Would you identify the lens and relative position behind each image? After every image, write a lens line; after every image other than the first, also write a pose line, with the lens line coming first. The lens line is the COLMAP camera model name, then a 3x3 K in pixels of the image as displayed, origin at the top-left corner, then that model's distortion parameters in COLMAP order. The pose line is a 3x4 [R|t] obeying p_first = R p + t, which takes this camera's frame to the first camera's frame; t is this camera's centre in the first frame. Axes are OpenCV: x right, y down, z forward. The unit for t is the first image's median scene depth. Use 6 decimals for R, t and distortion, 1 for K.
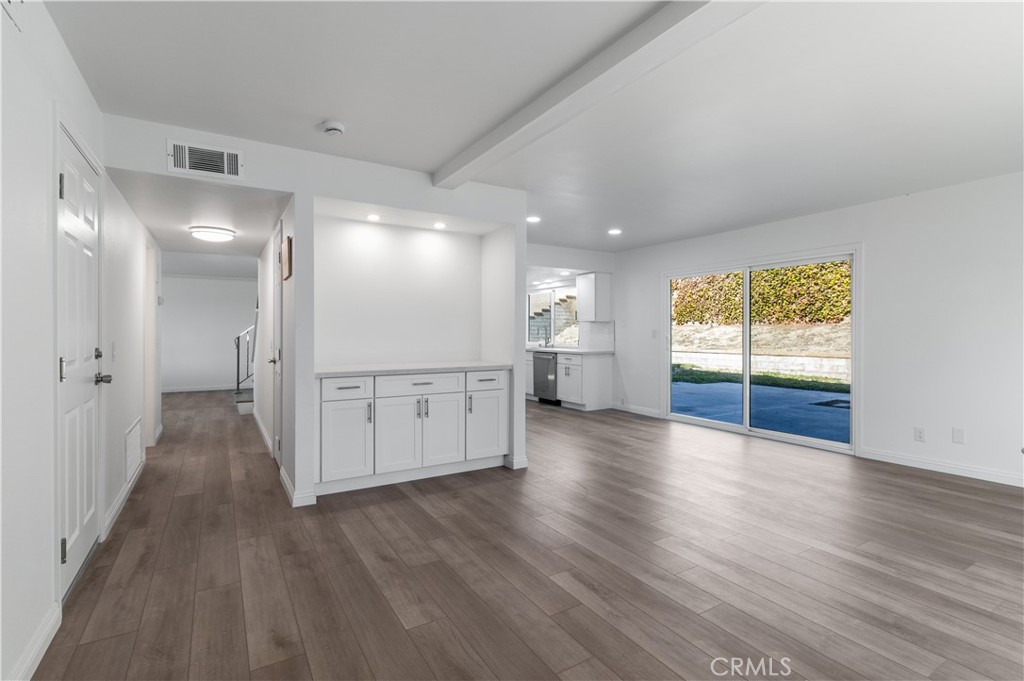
lens RADIAL K [[477.1, 0, 513.2], [0, 477.1, 337.2], [0, 0, 1]] dist [-0.002244, 0.000096]
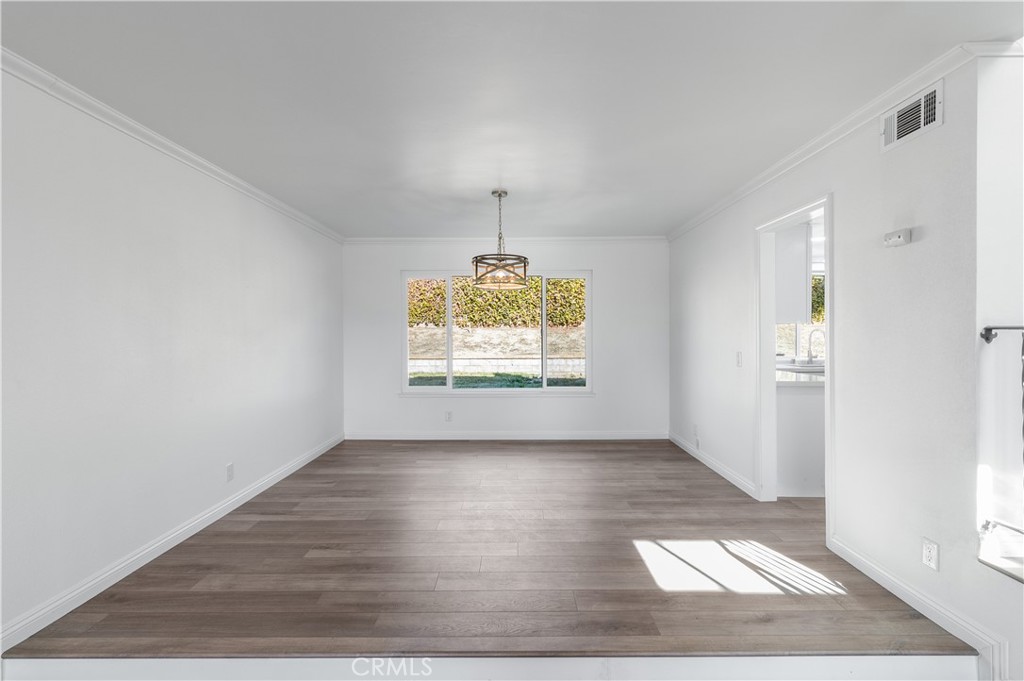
lens RADIAL K [[477.1, 0, 514.5], [0, 477.1, 338.1], [0, 0, 1]] dist [-0.002244, 0.000096]
pose [[0.510378, -0.012313, 0.859862, -0.347431], [0.014538, 0.999878, 0.005688, -0.009650], [-0.859827, 0.009598, 0.510494, 0.501911]]
